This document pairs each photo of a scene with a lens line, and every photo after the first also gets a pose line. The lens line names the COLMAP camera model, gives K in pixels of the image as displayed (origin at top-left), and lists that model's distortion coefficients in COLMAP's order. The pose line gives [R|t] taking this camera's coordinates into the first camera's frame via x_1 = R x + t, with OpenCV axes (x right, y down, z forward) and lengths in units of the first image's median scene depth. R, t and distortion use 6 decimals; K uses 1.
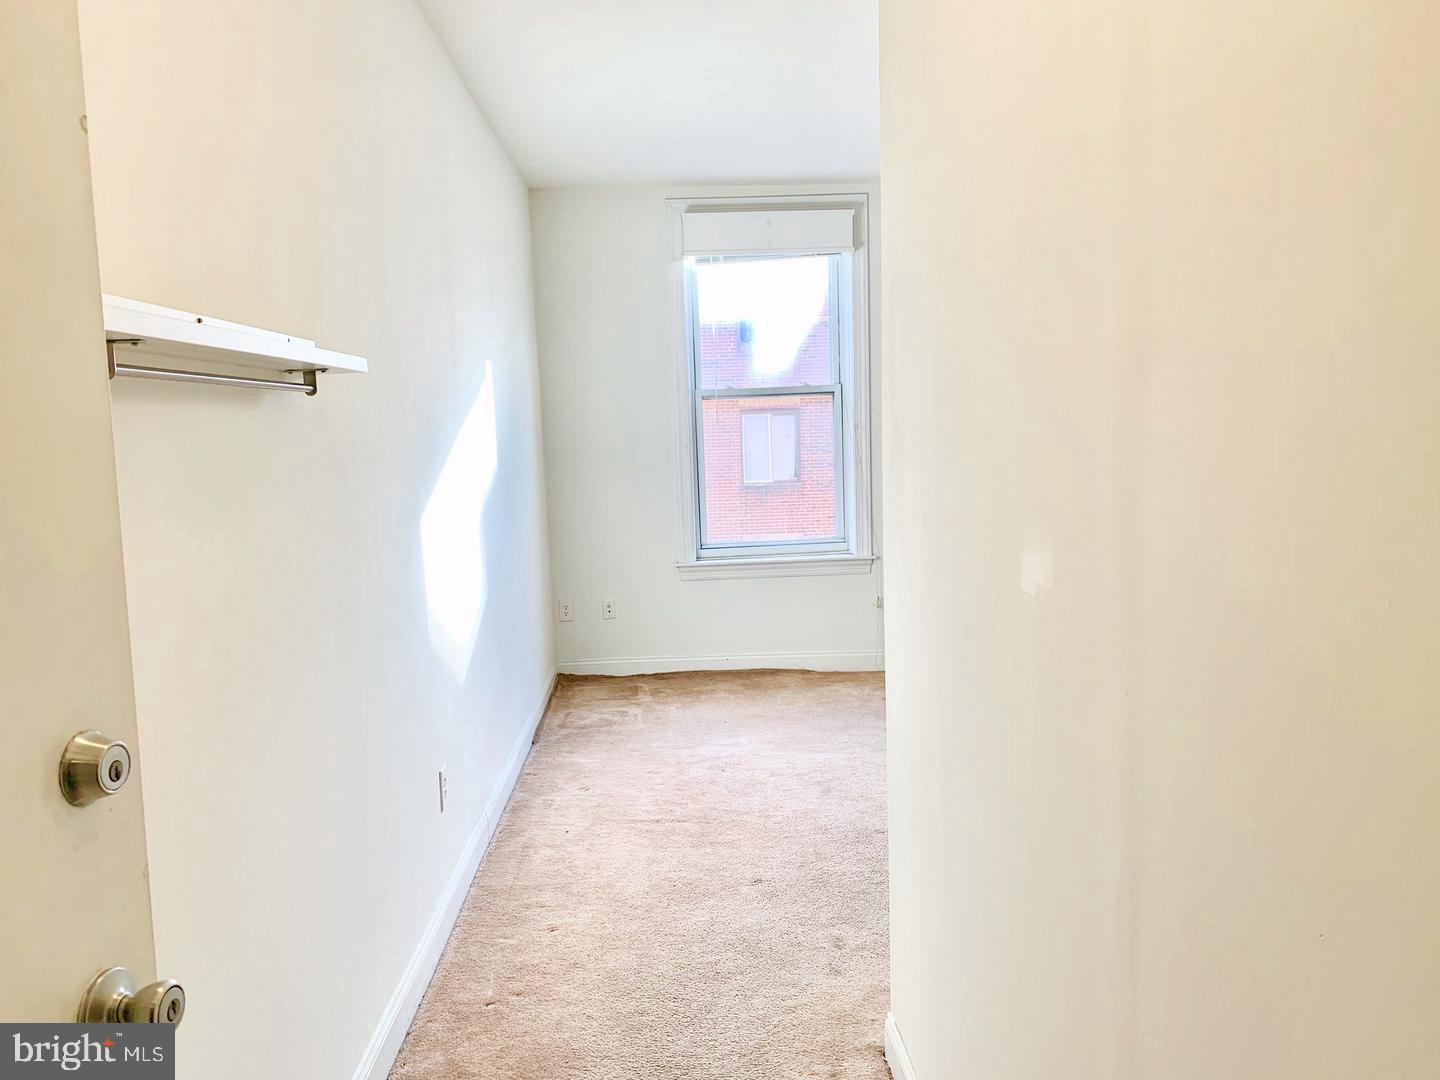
lens RADIAL K [[1088.7, 0, 722.3], [0, 1088.7, 524.6], [0, 0, 1]] dist [0.002201, -0.009023]
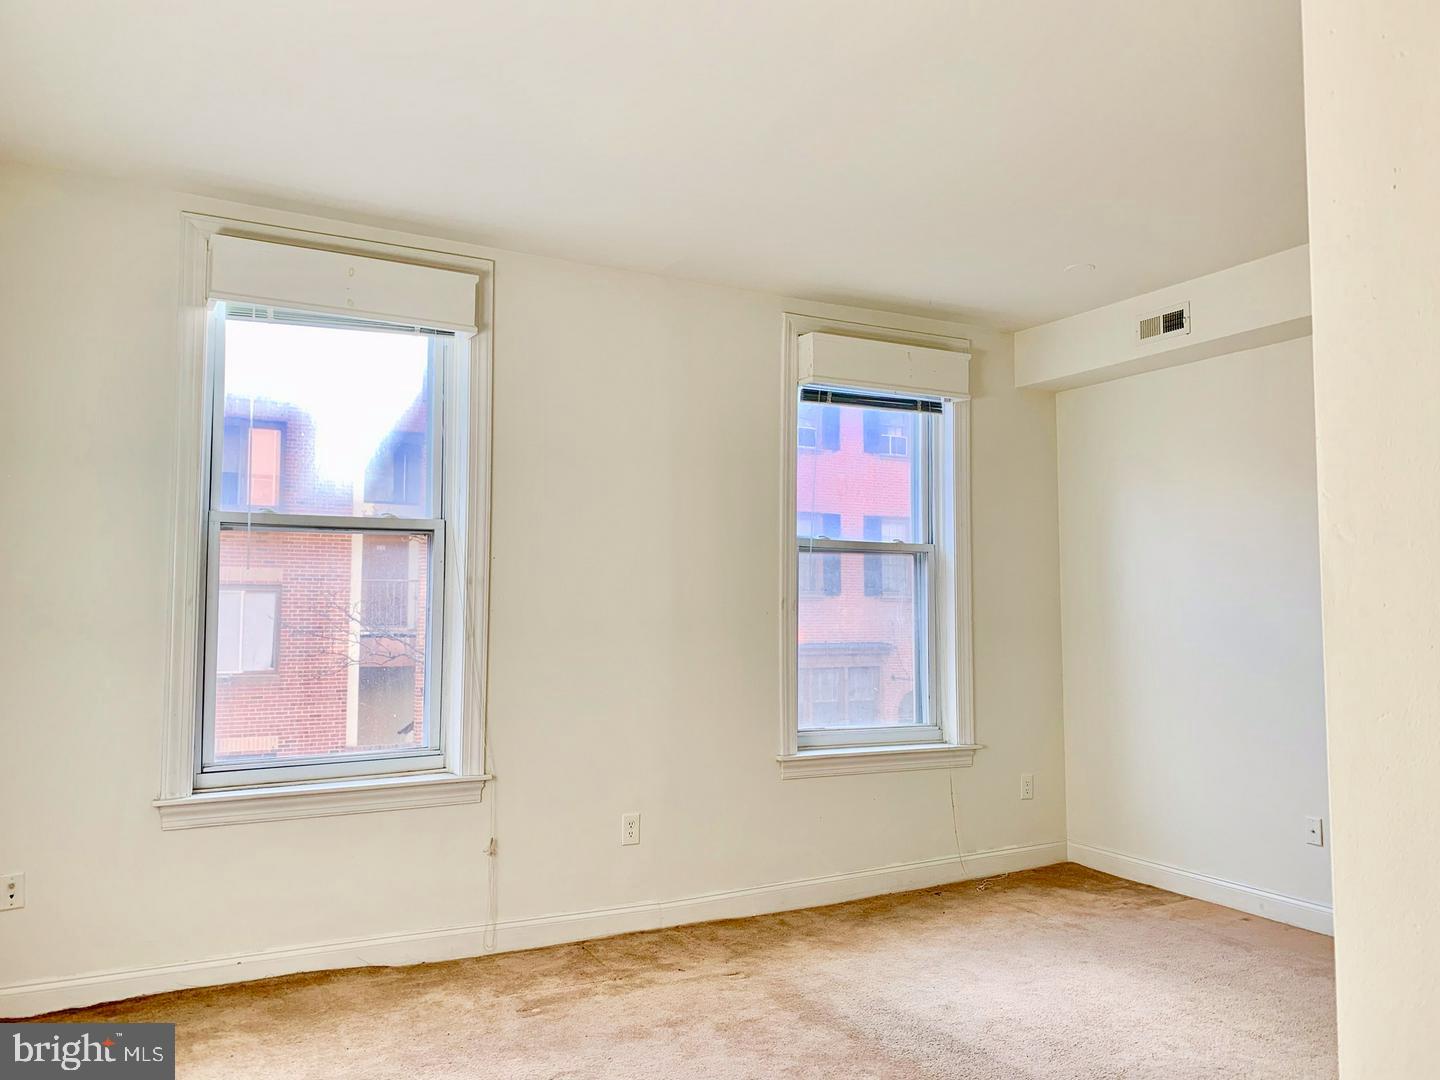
lens RADIAL K [[1088.7, 0, 722.3], [0, 1088.7, 524.6], [0, 0, 1]] dist [0.002201, -0.009023]
pose [[0.887331, 0.070136, 0.455769, -0.048714], [0.012115, 0.984479, -0.175082, -0.003991], [-0.460974, 0.160877, 0.872709, 0.326856]]
